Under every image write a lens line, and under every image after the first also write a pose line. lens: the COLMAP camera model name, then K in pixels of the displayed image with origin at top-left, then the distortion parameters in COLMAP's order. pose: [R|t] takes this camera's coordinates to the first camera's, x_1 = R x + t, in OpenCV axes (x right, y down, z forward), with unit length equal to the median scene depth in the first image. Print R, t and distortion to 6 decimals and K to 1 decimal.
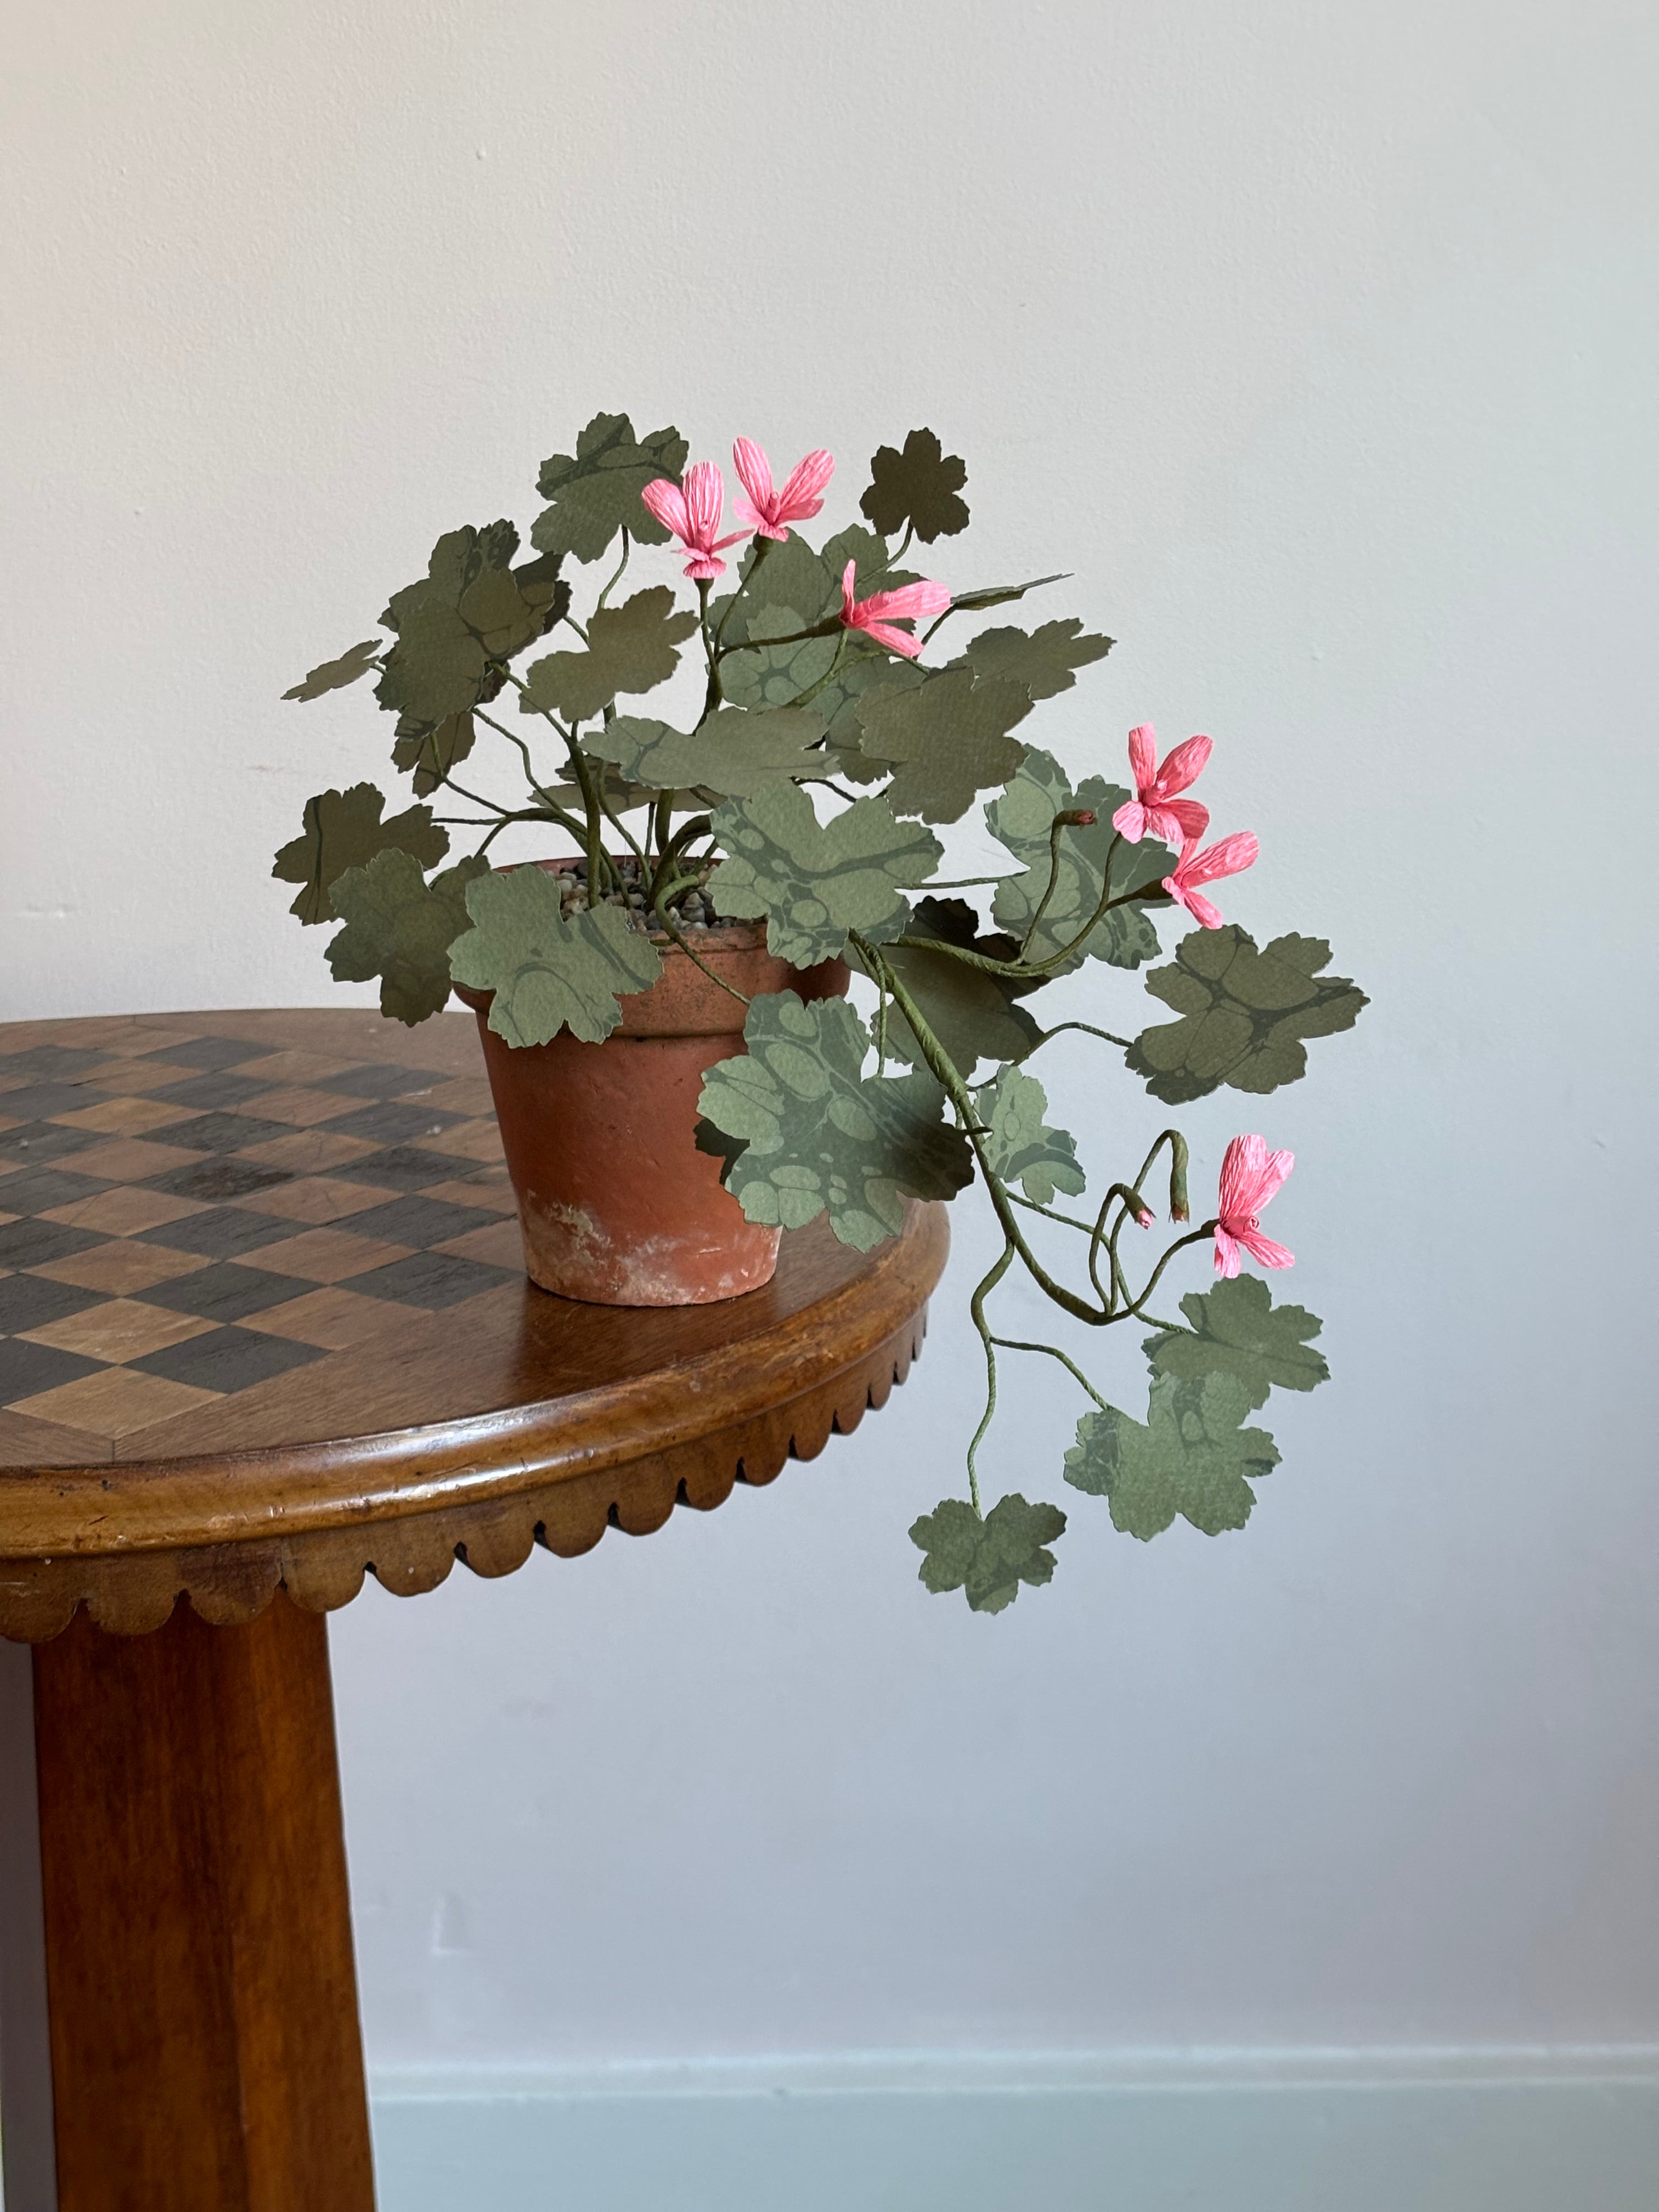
lens RADIAL K [[3422.4, 0, 850.0], [0, 3422.4, 1117.2], [0, 0, 1]] dist [0.092456, 0.000000]
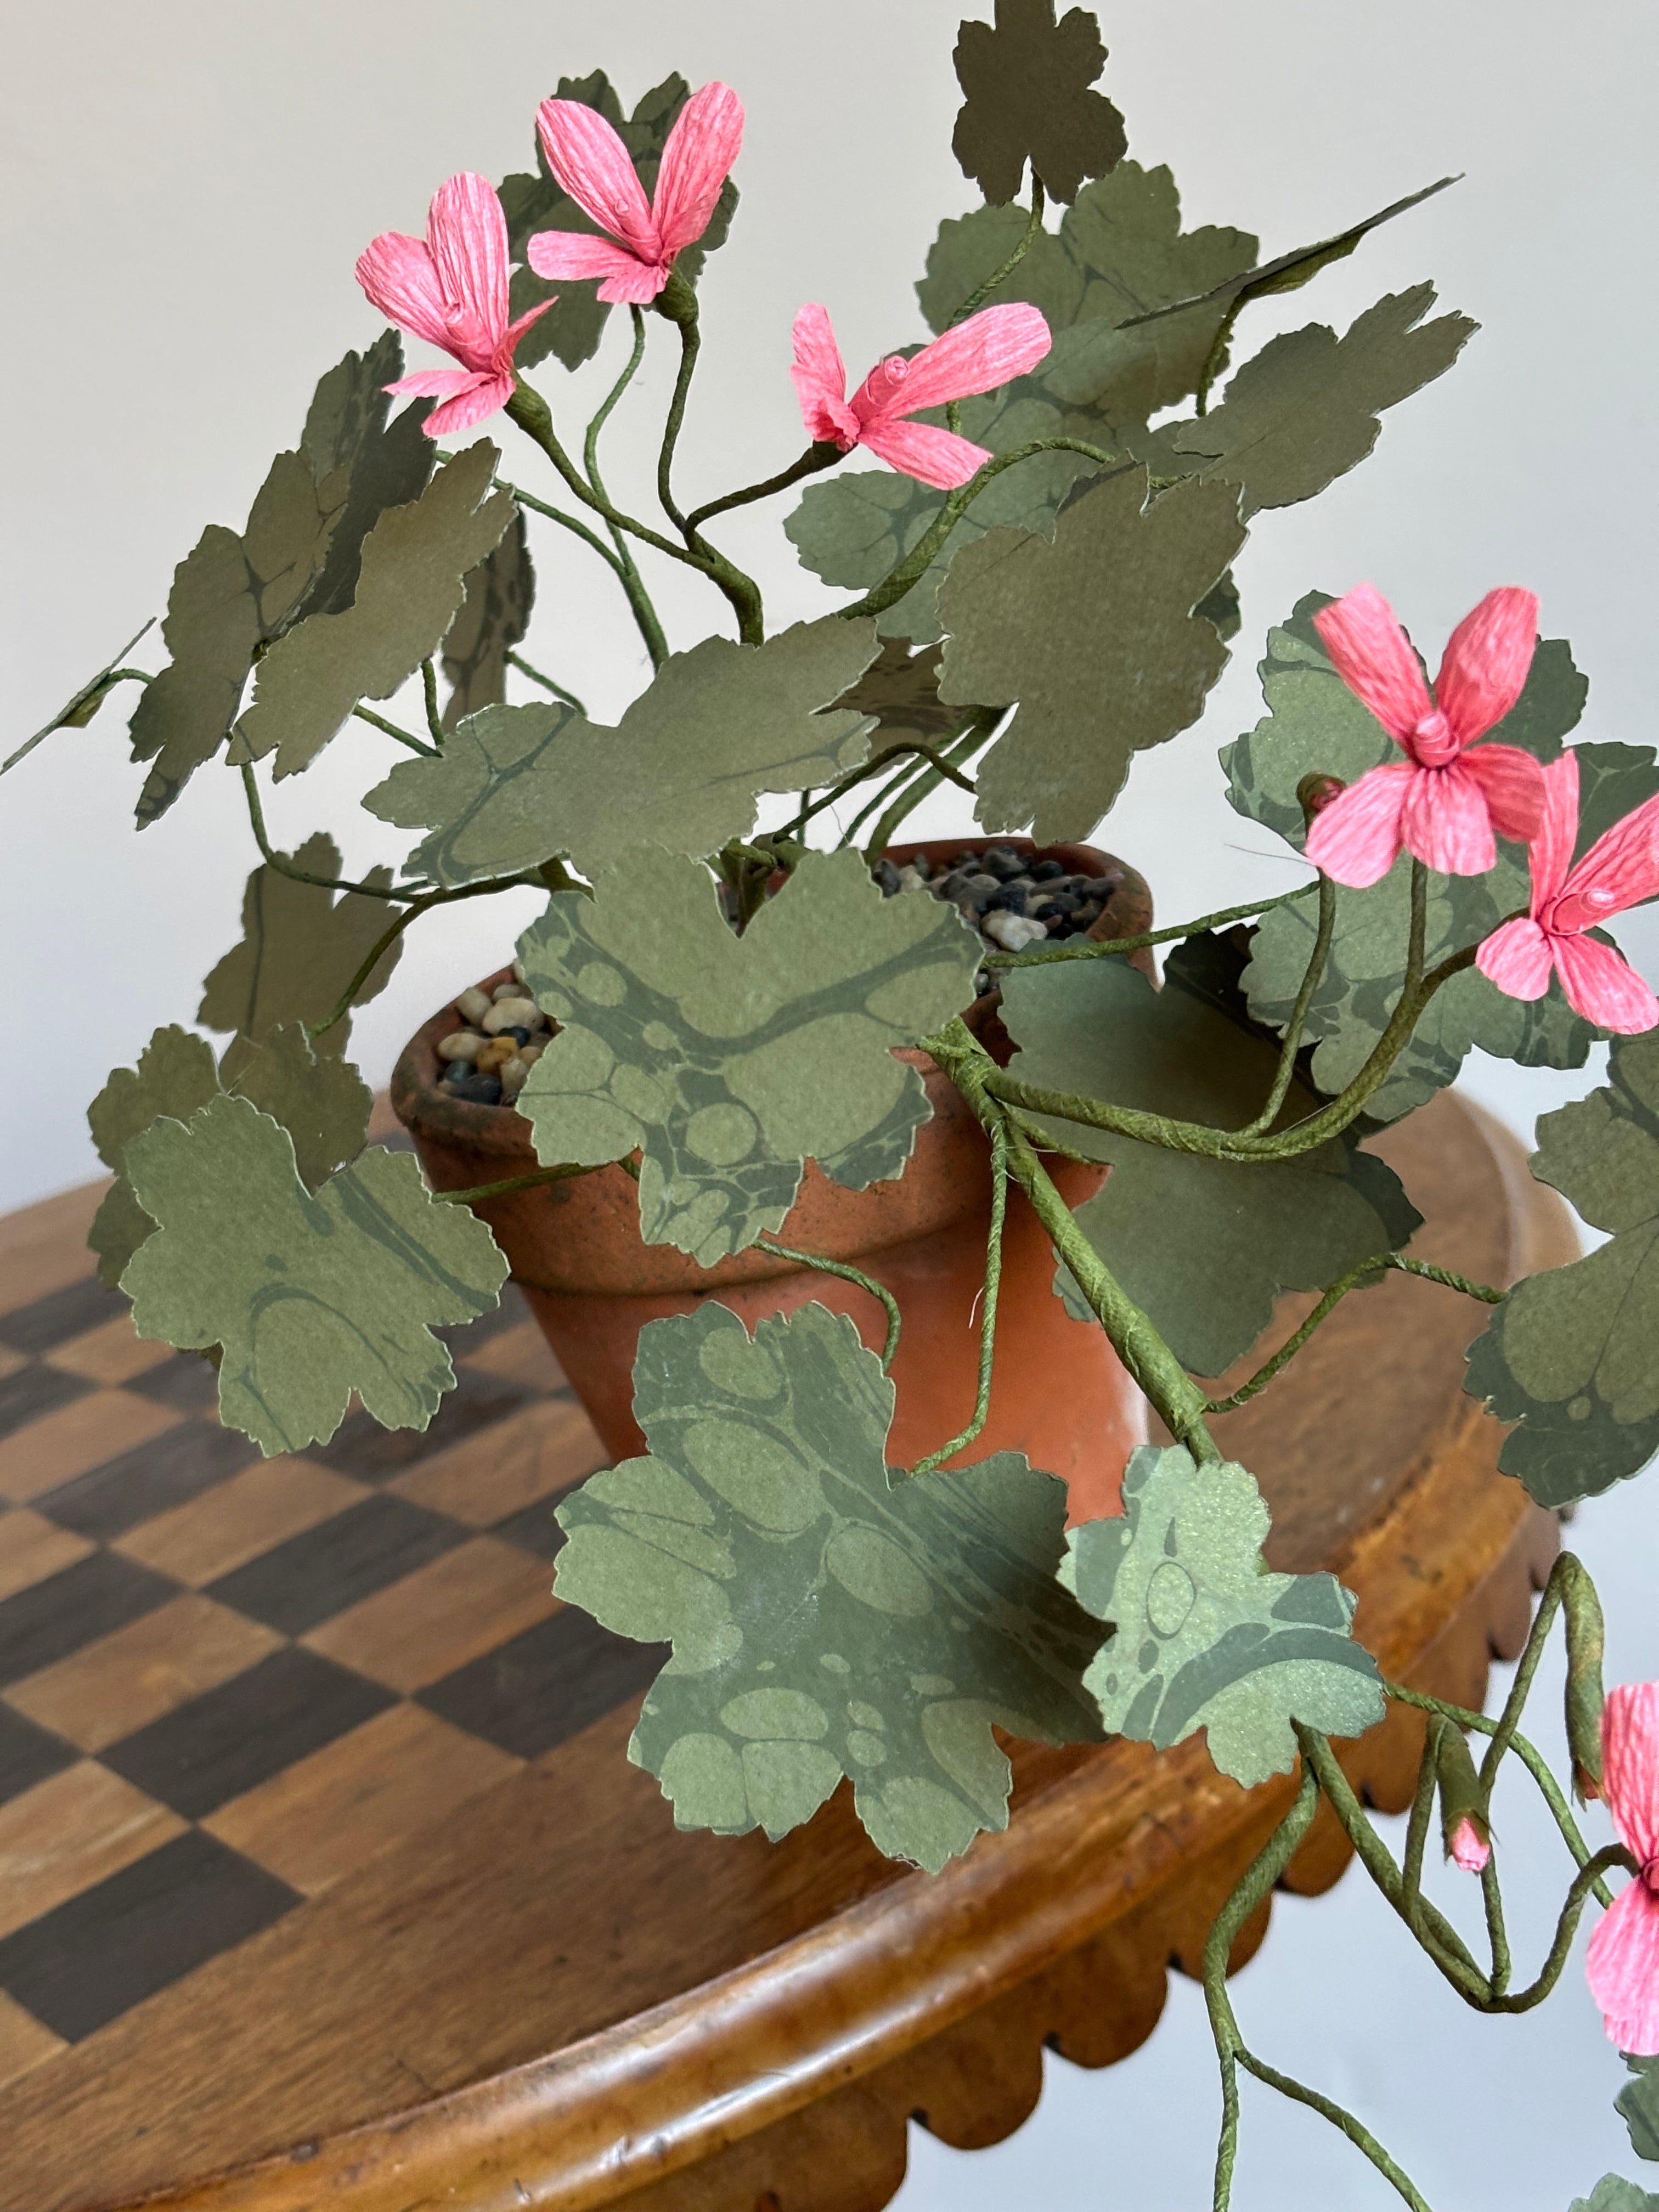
lens RADIAL K [[3422.4, 0, 828.8], [0, 3422.4, 1109.7], [0, 0, 1]] dist [0.092456, 0.000000]
pose [[0.914129, -0.132252, -0.383246, 0.161488], [0.174098, 0.981754, 0.076475, -0.087177], [0.366140, -0.136630, 0.920475, 0.536453]]
